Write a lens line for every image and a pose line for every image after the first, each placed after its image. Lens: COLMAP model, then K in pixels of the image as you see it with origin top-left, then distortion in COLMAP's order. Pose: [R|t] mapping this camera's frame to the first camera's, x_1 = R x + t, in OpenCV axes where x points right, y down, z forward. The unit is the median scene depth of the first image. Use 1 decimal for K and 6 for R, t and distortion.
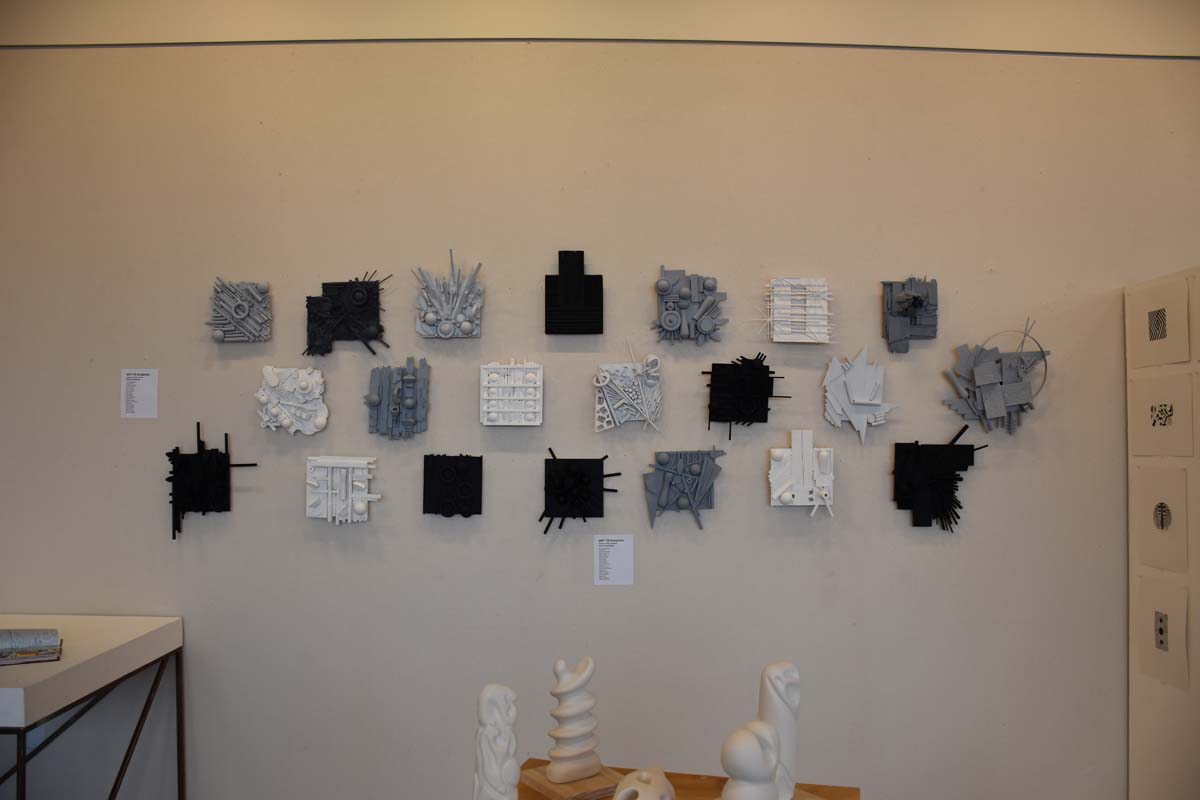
lens RADIAL K [[935.0, 0, 596.1], [0, 935.0, 406.6], [0, 0, 1]] dist [-0.148131, 0.100717]
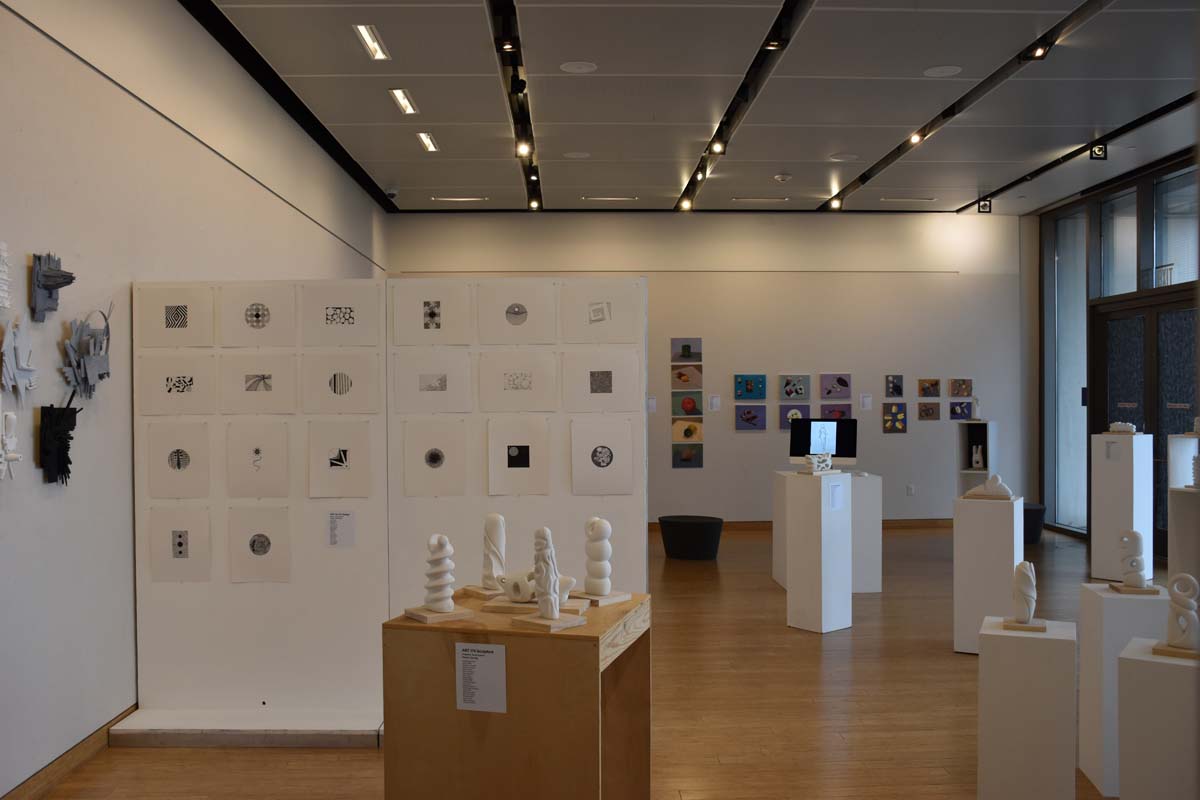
lens RADIAL K [[1051.1, 0, 599.8], [0, 1051.1, 405.6], [0, 0, 1]] dist [-0.109762, 0.157185]
pose [[-0.006814, -0.007907, 0.999946, -0.887812], [-0.023497, 0.999694, 0.007745, 0.013972], [-0.999701, -0.023443, -0.006998, 0.359278]]
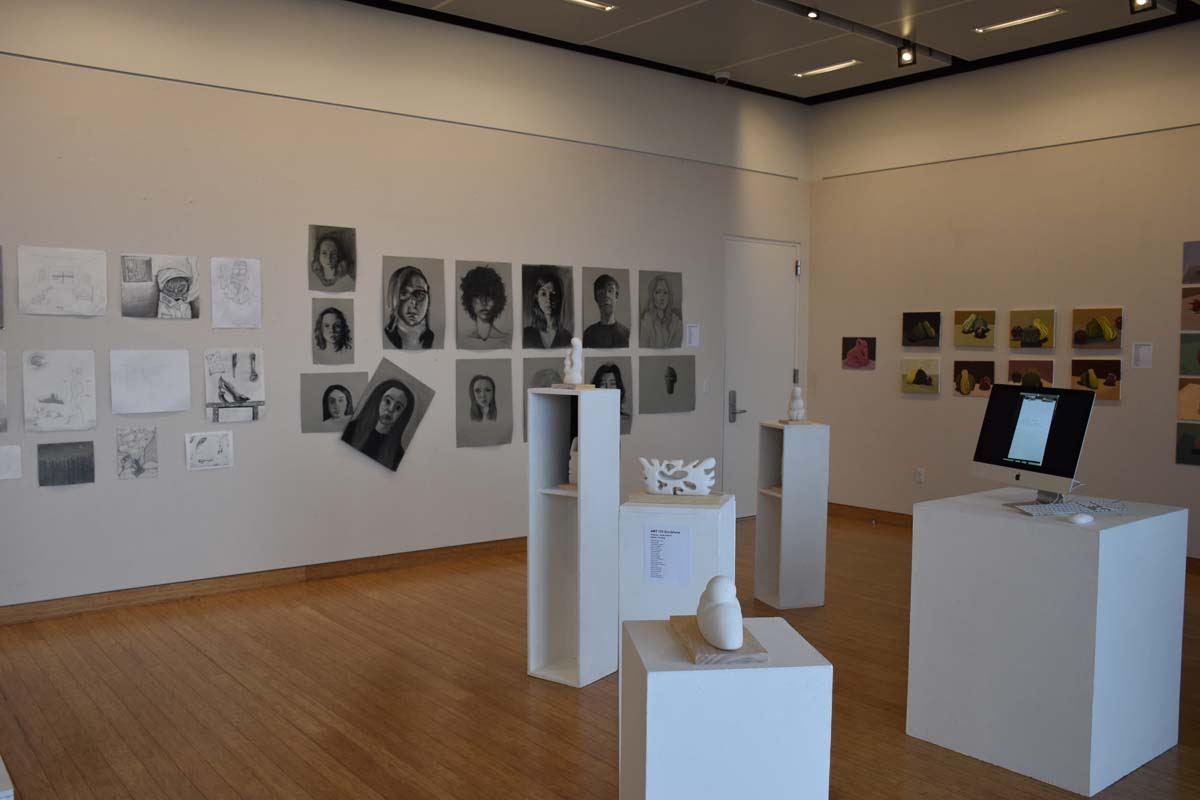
lens RADIAL K [[1051.1, 0, 605.2], [0, 1051.1, 392.8], [0, 0, 1]] dist [-0.109762, 0.157185]
pose [[0.782018, -0.027144, 0.622664, 0.550659], [-0.024910, 0.996892, 0.074743, -0.021385], [-0.622758, -0.073961, 0.778911, -0.854991]]
